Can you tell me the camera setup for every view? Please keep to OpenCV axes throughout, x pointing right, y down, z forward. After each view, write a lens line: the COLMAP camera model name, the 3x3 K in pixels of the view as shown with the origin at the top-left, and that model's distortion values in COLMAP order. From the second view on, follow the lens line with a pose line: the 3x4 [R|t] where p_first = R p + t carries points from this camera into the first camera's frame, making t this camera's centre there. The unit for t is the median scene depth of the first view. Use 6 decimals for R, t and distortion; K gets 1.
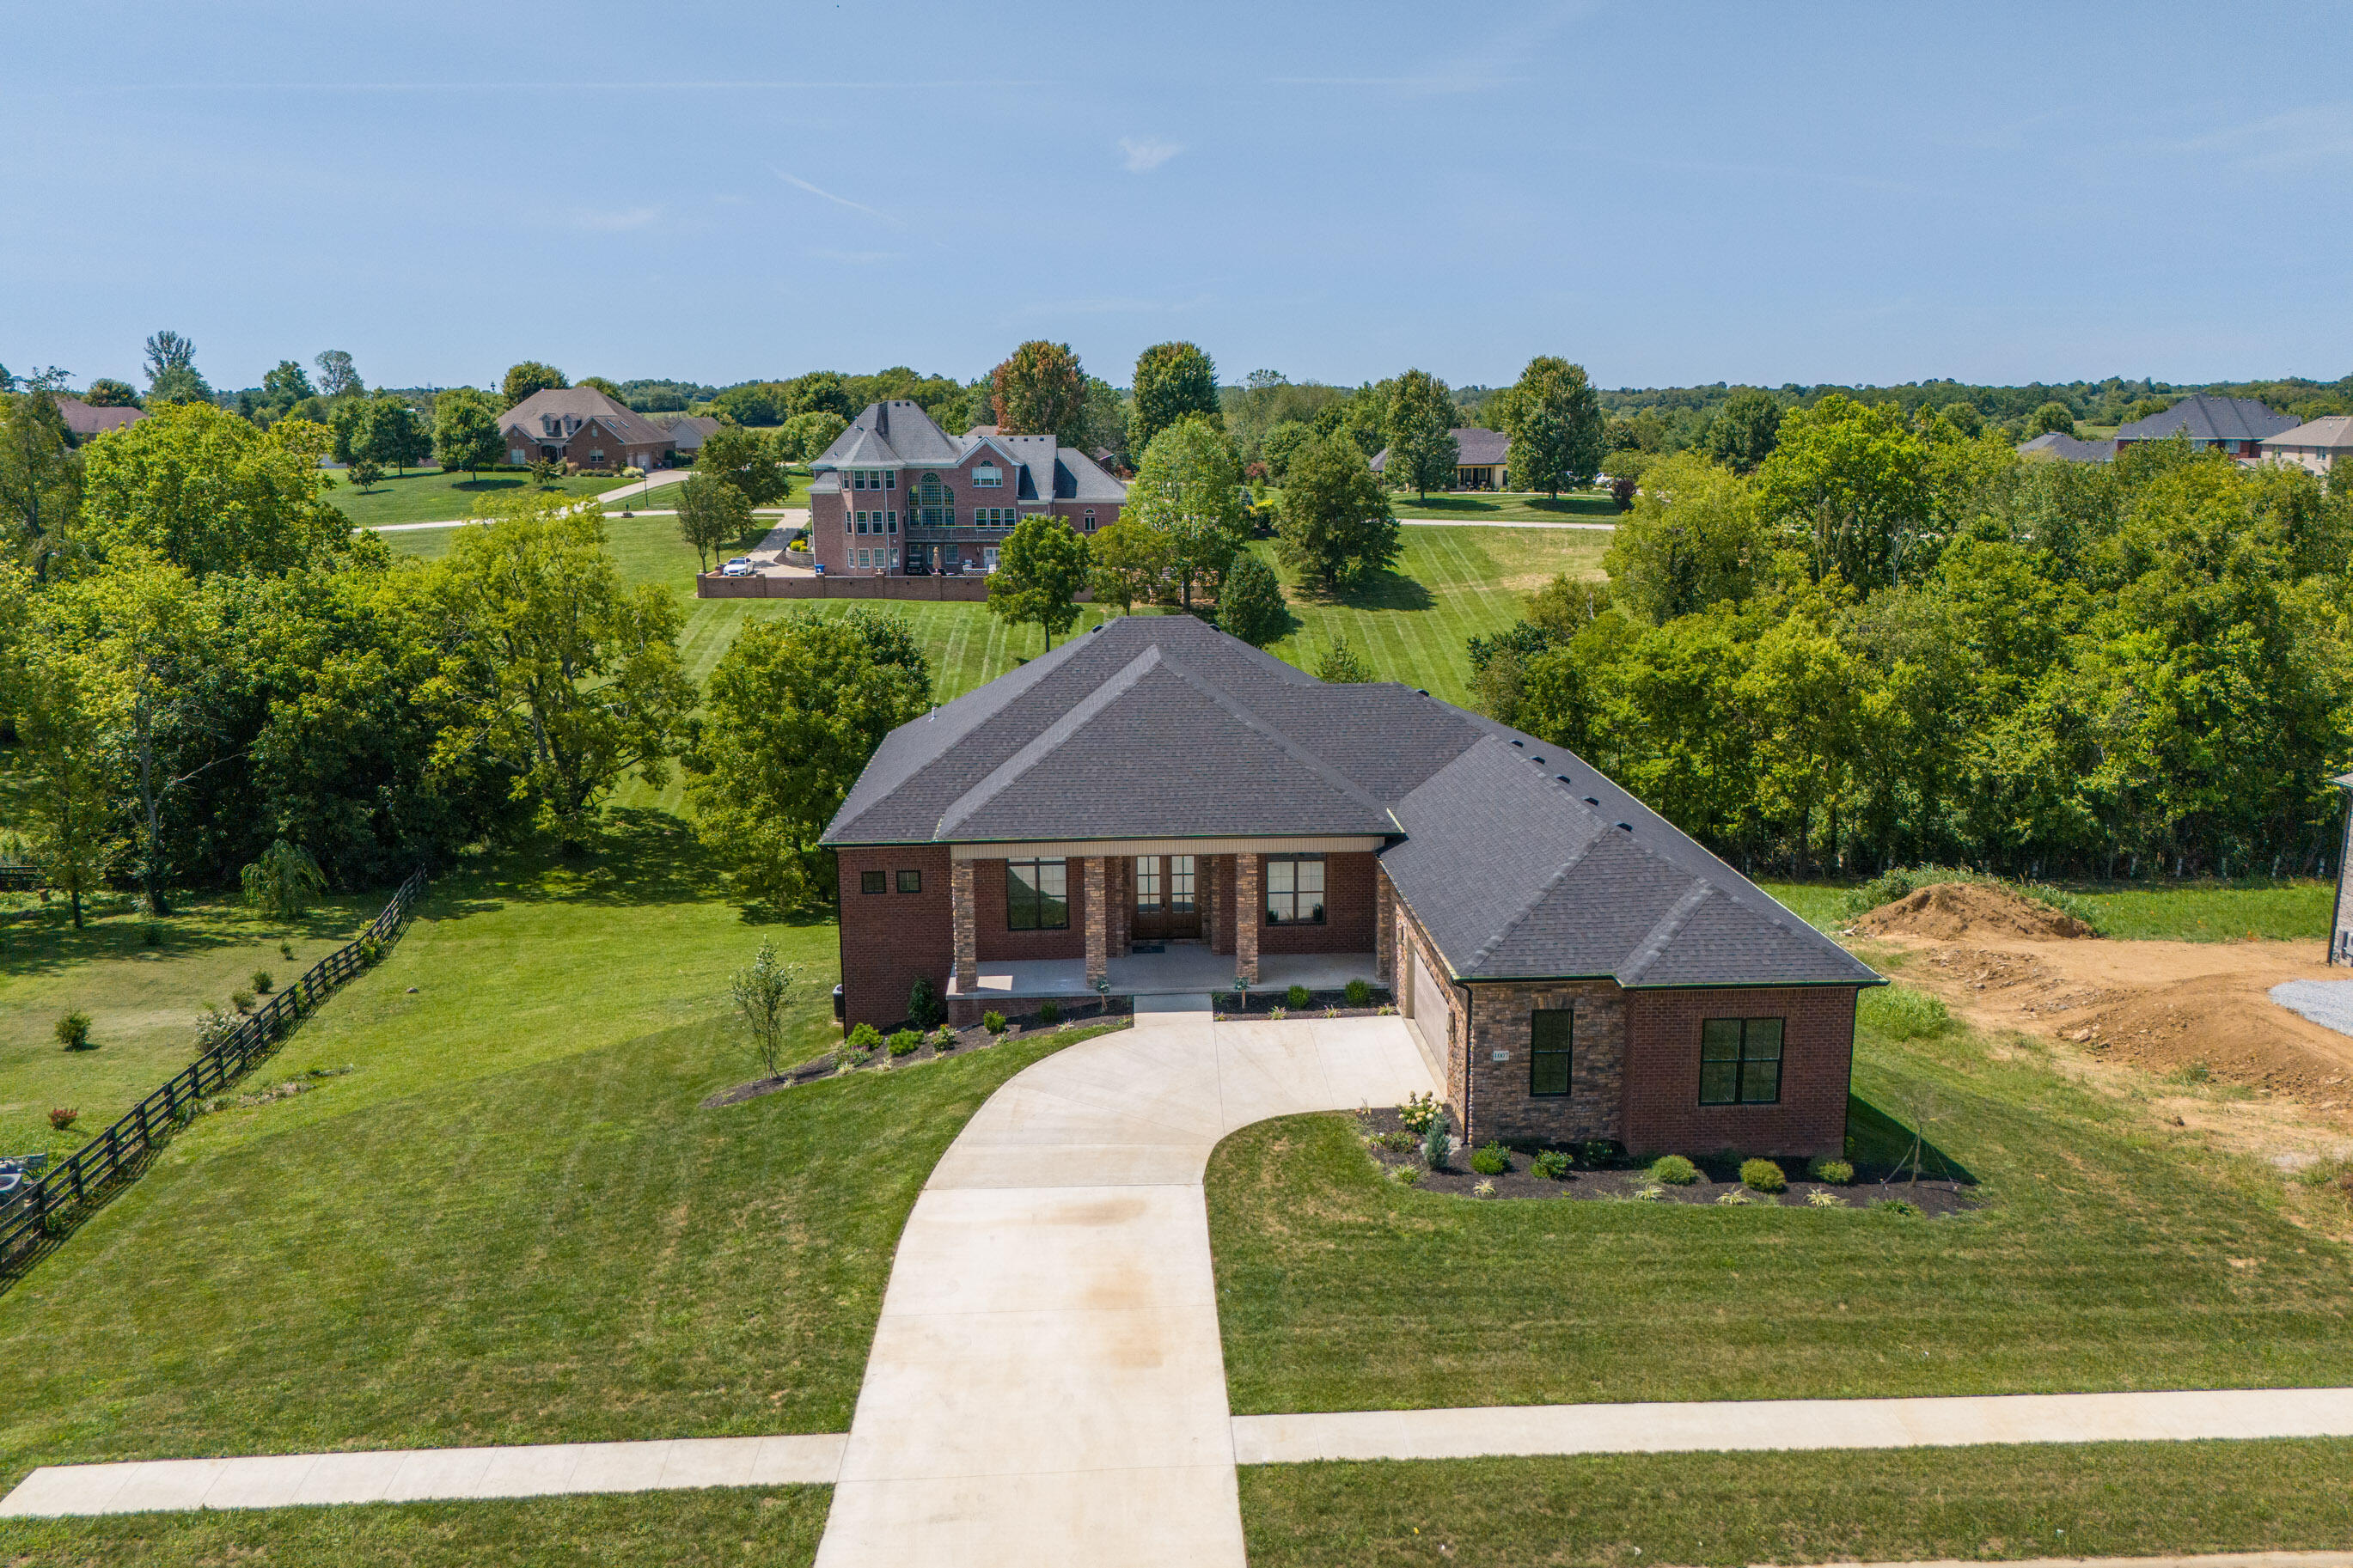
lens RADIAL K [[1725.7, 0, 1174.1], [0, 1725.7, 791.7], [0, 0, 1]] dist [0.078141, -0.071508]
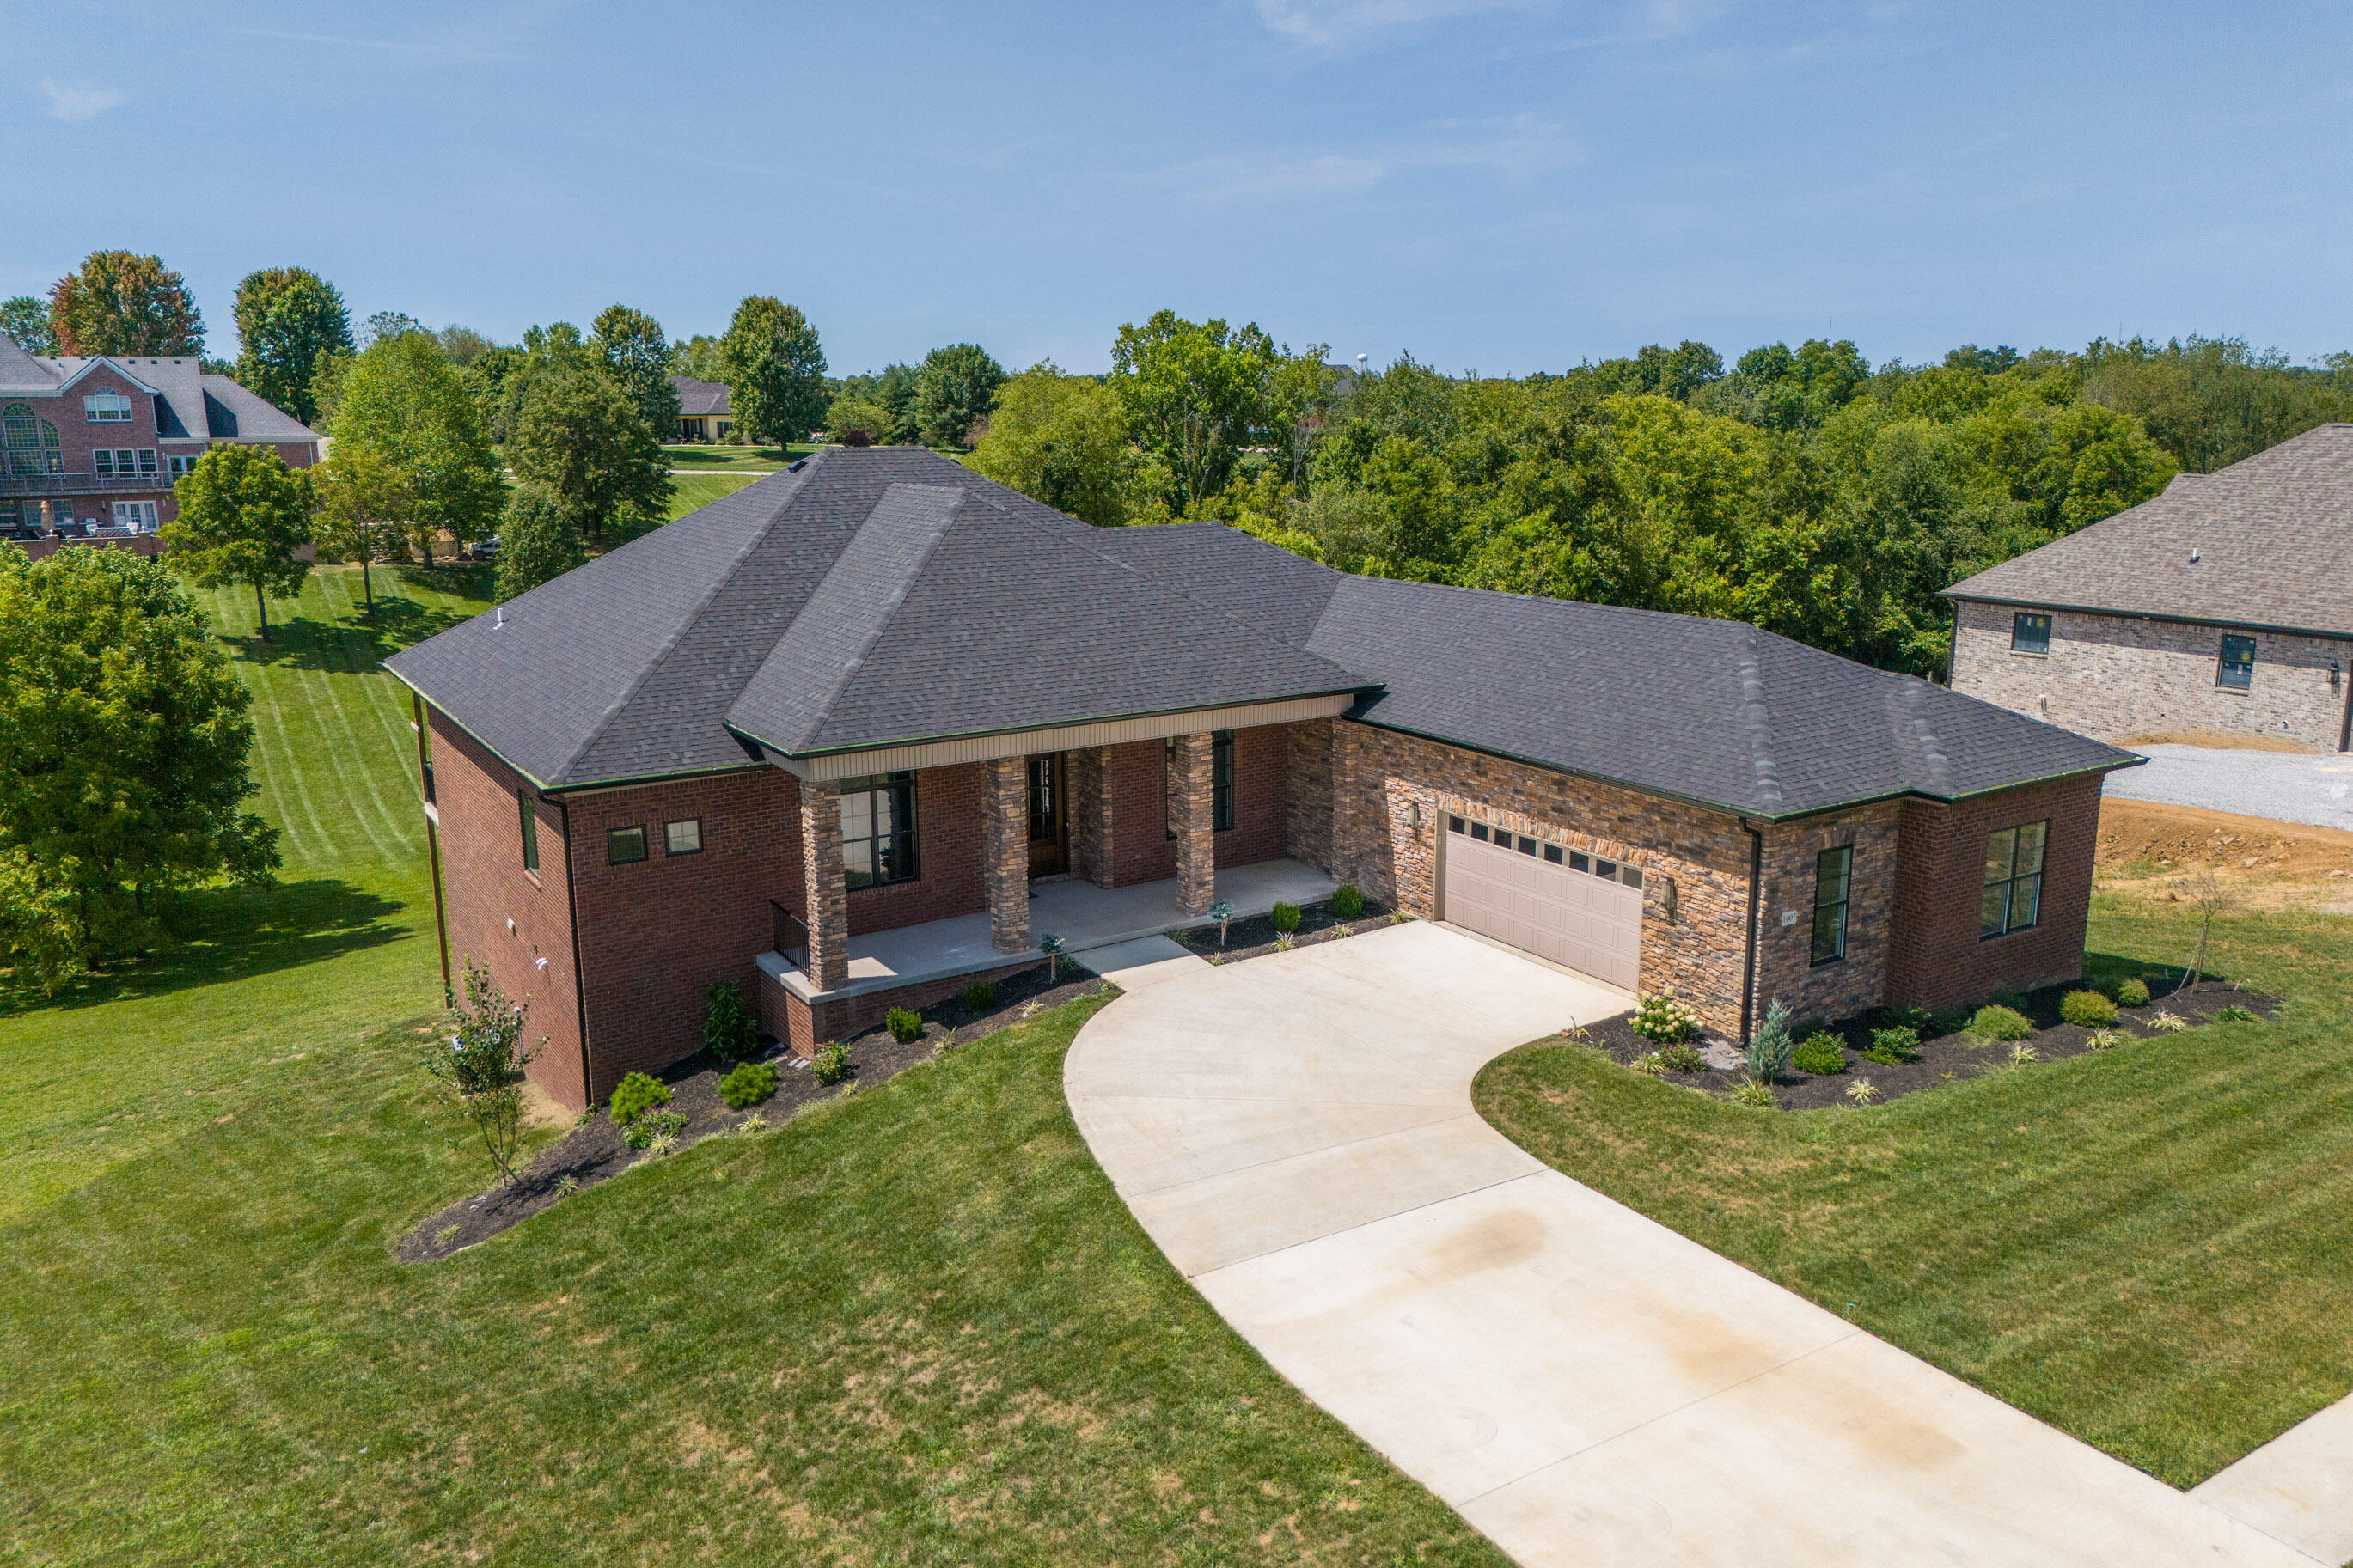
lens RADIAL K [[1725.7, 0, 1174.1], [0, 1725.7, 791.7], [0, 0, 1]] dist [0.078141, -0.071508]
pose [[0.870702, -0.110509, 0.479234, -0.349664], [0.108360, 0.993589, 0.032242, 0.039788], [-0.479724, 0.023857, 0.877095, 0.412217]]
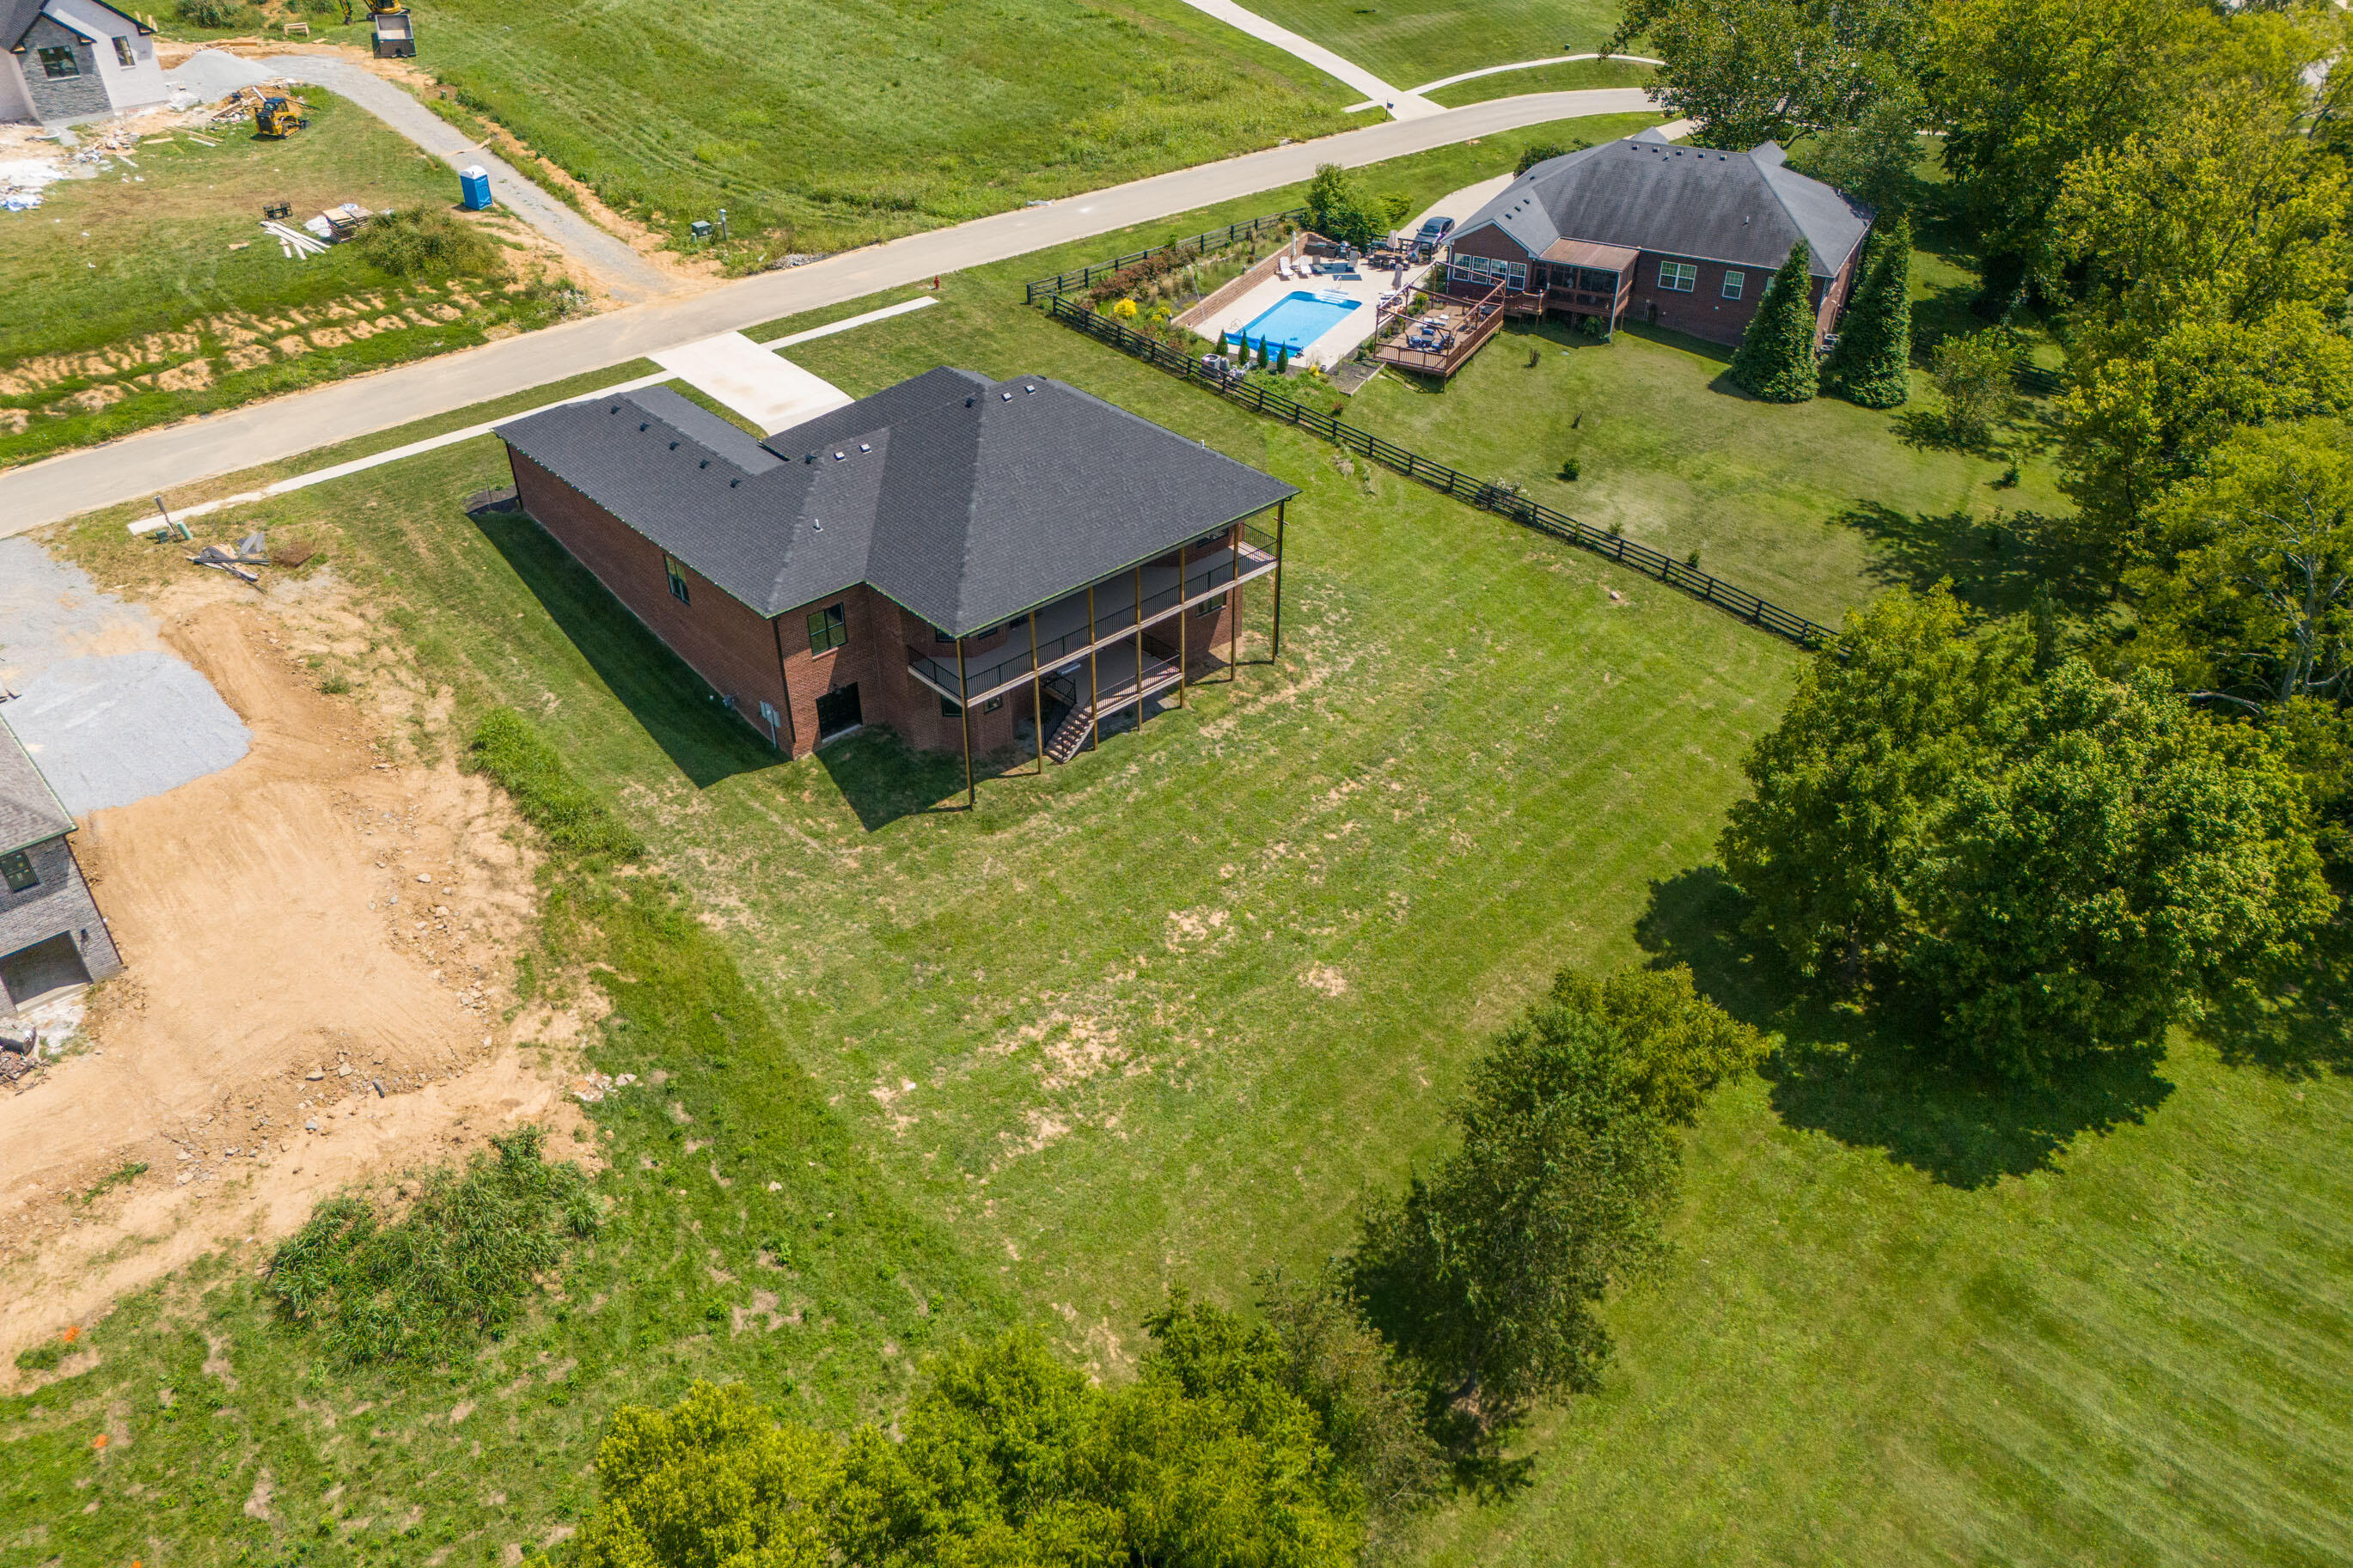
lens RADIAL K [[1725.7, 0, 1174.1], [0, 1725.7, 791.7], [0, 0, 1]] dist [0.078141, -0.071508]
pose [[-0.765893, 0.383400, -0.516151, 0.928039], [-0.133176, 0.690760, 0.710714, -1.121977], [0.629025, 0.613070, -0.477989, 2.521971]]
